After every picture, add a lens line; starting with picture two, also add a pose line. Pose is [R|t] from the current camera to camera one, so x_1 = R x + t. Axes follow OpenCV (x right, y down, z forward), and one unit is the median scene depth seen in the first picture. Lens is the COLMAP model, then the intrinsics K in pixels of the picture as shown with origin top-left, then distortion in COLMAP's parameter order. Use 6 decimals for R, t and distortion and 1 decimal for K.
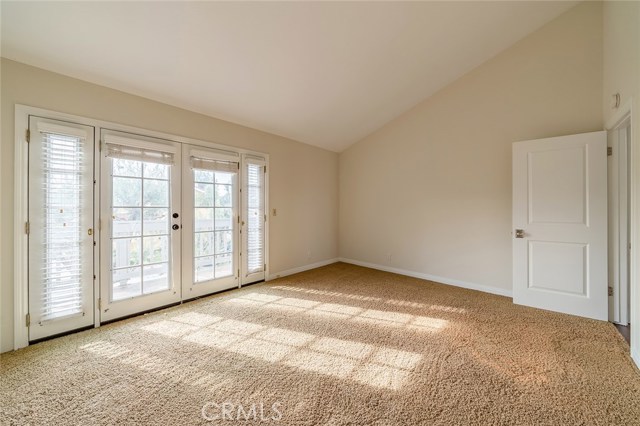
lens RADIAL K [[218.8, 0, 322.3], [0, 218.8, 210.5], [0, 0, 1]] dist [0.000529, -0.000011]
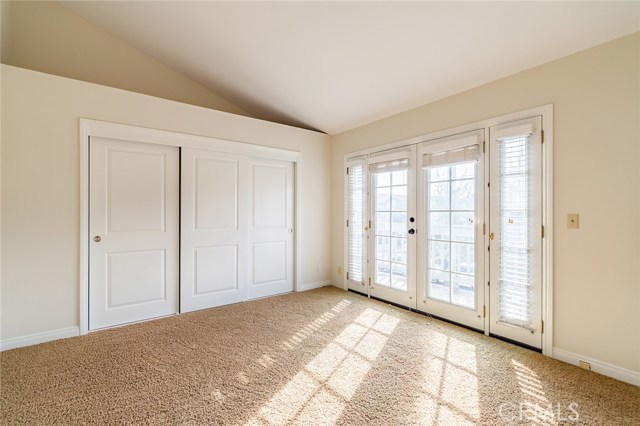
lens RADIAL K [[278.8, 0, 317.0], [0, 278.8, 211.2], [0, 0, 1]] dist [0.000227, 0.000007]
pose [[-0.160478, -0.007561, -0.987010, 0.630917], [-0.013547, 0.999893, -0.005457, -0.001557], [0.986946, 0.012495, -0.160563, 0.771716]]
